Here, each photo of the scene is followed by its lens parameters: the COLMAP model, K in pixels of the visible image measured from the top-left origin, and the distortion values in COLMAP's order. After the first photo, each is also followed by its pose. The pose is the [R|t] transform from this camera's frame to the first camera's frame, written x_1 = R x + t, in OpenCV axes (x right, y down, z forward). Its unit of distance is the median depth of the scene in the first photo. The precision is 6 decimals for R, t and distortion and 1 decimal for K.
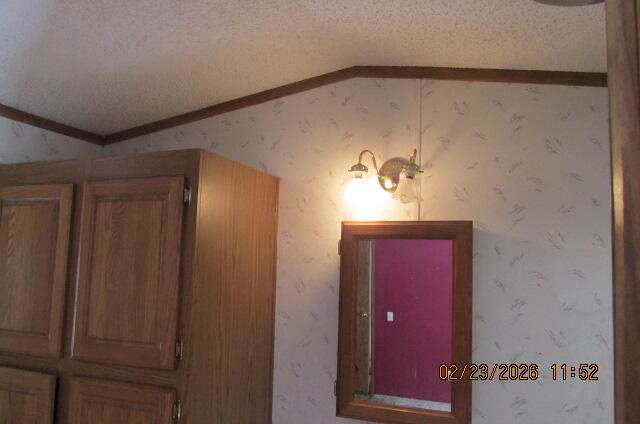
lens RADIAL K [[532.6, 0, 321.5], [0, 532.6, 208.6], [0, 0, 1]] dist [-0.035314, 0.003637]
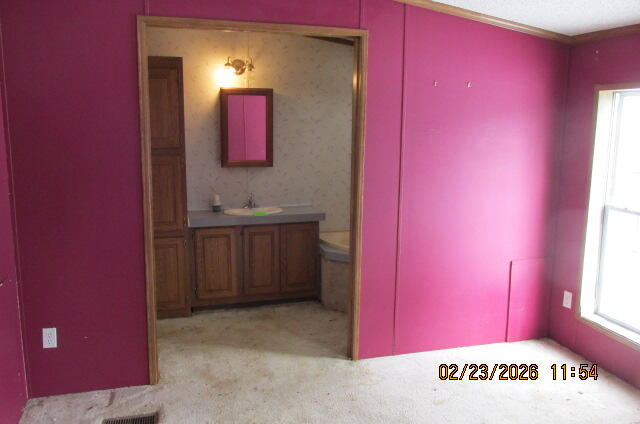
lens RADIAL K [[532.6, 0, 317.7], [0, 532.6, 212.0], [0, 0, 1]] dist [-0.035314, 0.003637]
pose [[0.791409, -0.121899, 0.599009, -1.183493], [-0.056184, 0.961262, 0.269848, -0.111939], [-0.608699, -0.247215, 0.753903, -1.265681]]
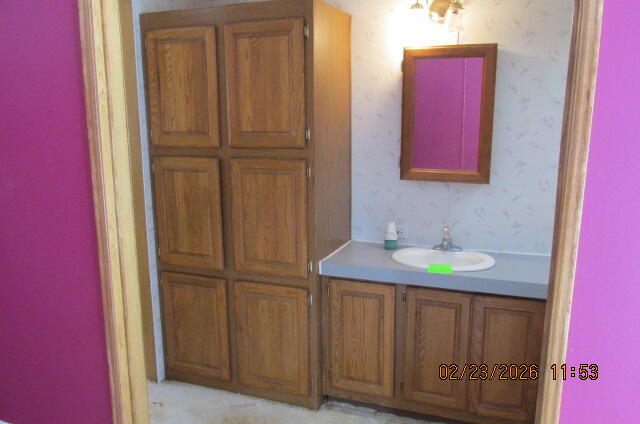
lens RADIAL K [[532.6, 0, 316.7], [0, 532.6, 212.2], [0, 0, 1]] dist [-0.035314, 0.003637]
pose [[0.999411, -0.034034, -0.004325, -0.216575], [0.033713, 0.950886, 0.307701, 0.000497], [-0.006360, -0.307666, 0.951473, -0.506394]]
